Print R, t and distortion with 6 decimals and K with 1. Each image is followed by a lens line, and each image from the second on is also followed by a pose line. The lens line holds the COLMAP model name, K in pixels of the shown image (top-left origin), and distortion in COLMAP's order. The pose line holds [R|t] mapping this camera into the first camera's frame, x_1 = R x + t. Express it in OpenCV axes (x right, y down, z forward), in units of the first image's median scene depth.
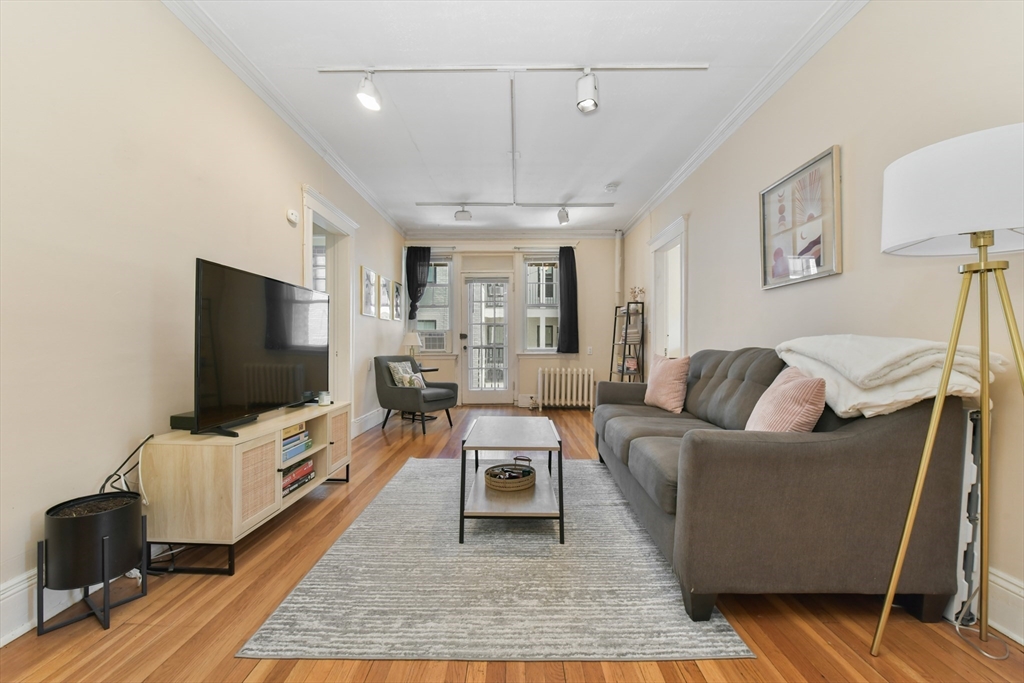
lens RADIAL K [[410.0, 0, 516.9], [0, 410.0, 345.8], [0, 0, 1]] dist [-0.007203, -0.000207]
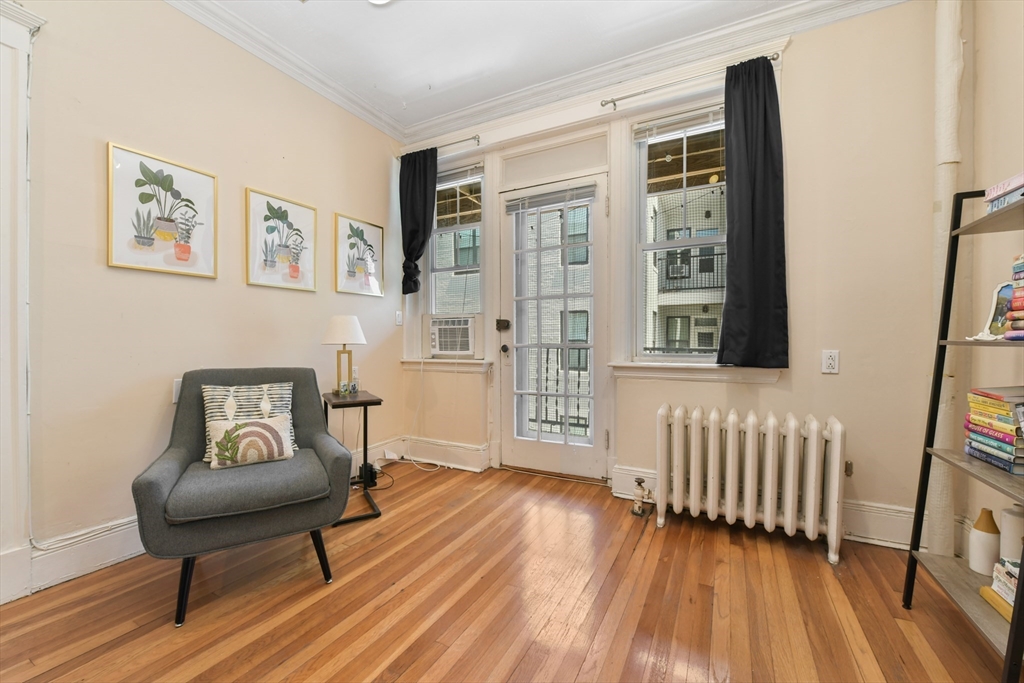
lens RADIAL K [[410.0, 0, 513.1], [0, 410.0, 348.4], [0, 0, 1]] dist [-0.007203, -0.000207]
pose [[0.886789, 0.008344, -0.462099, 0.225135], [-0.002102, 0.999899, 0.014023, -0.004952], [0.462170, -0.011464, 0.886717, 1.278935]]
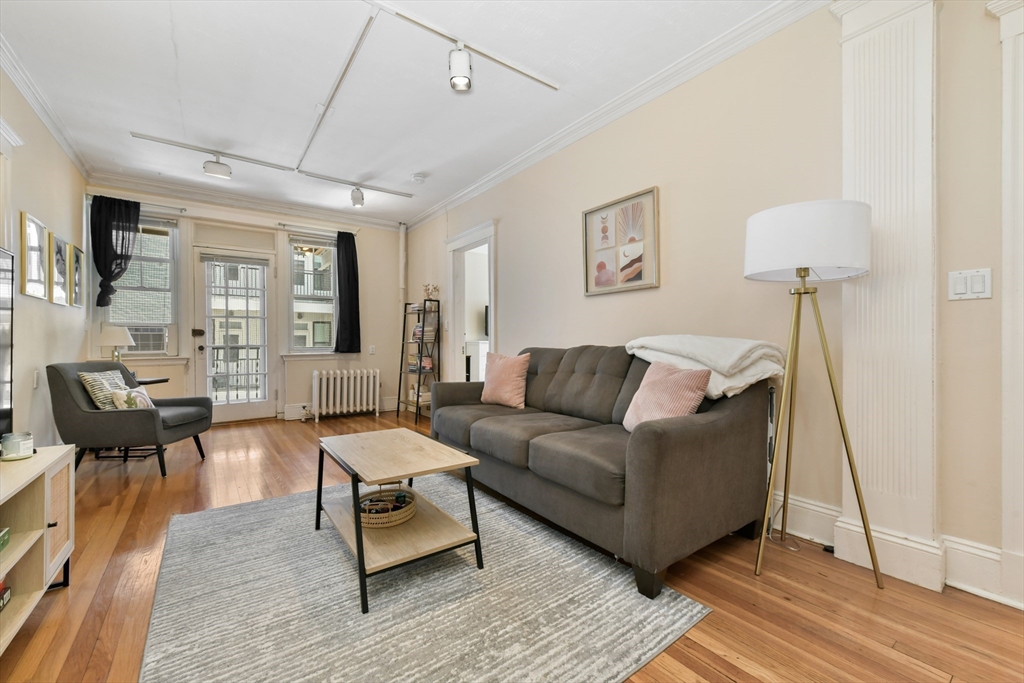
lens RADIAL K [[410.0, 0, 512.9], [0, 410.0, 343.1], [0, 0, 1]] dist [-0.007203, -0.000207]
pose [[0.804974, -0.004840, 0.593290, -0.243251], [0.006046, 0.999982, -0.000046, -0.002367], [-0.593279, 0.003624, 0.804989, 0.168165]]
